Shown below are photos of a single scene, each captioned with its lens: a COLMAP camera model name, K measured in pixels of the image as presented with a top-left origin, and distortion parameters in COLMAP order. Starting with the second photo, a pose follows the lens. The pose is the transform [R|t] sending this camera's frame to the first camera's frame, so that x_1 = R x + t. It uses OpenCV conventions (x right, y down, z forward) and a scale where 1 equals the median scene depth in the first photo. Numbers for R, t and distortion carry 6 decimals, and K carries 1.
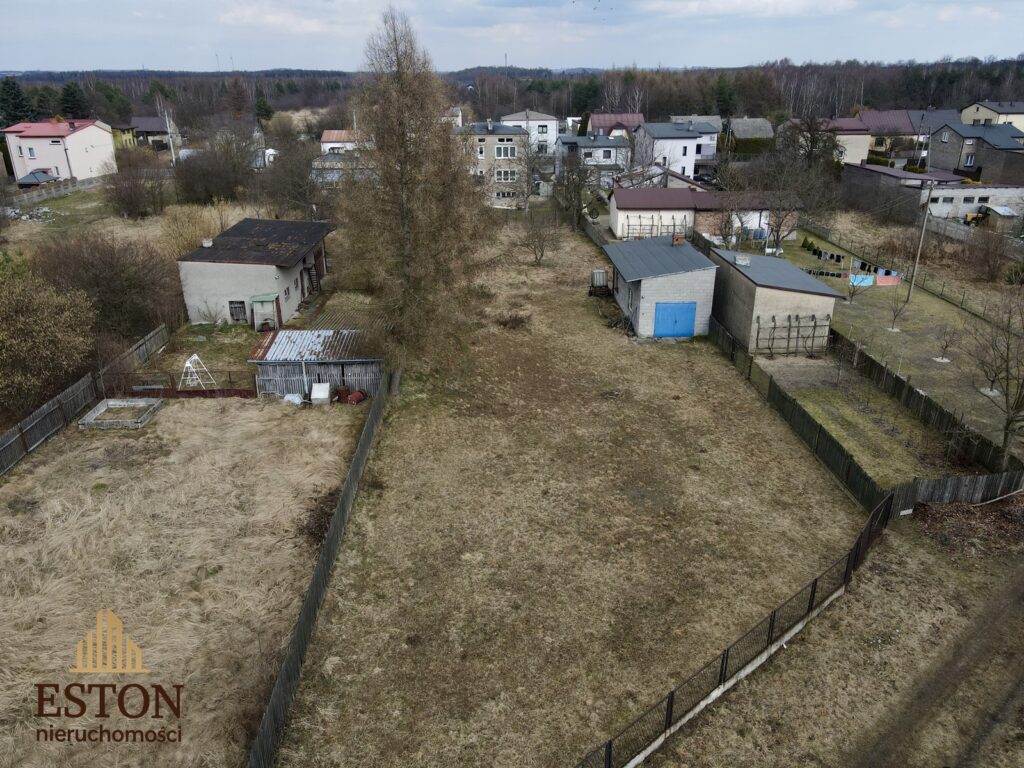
lens RADIAL K [[752.5, 0, 512.0], [0, 752.5, 384.0], [0, 0, 1]] dist [-0.001668, 0.030103]
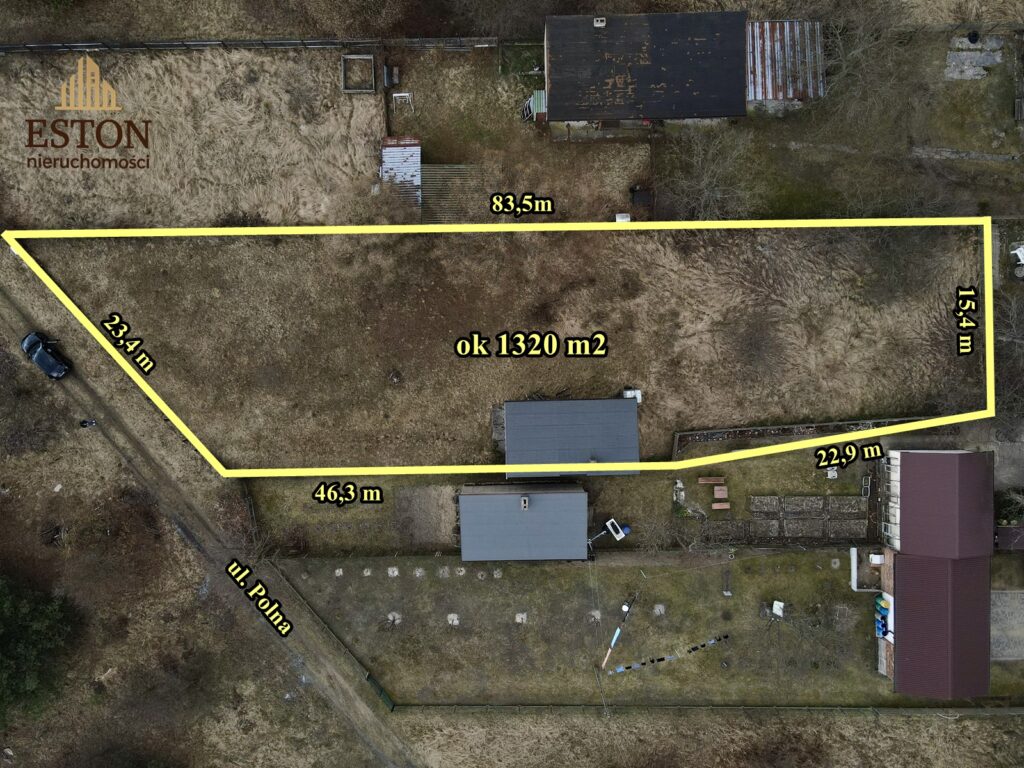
lens RADIAL K [[752.5, 0, 512.0], [0, 752.5, 384.0], [0, 0, 1]] dist [-0.001668, 0.030103]
pose [[-0.012179, 0.999582, 0.026219, 0.093783], [-0.368712, -0.028863, 0.929096, -1.353727], [0.929464, 0.001648, 0.368909, 0.584459]]
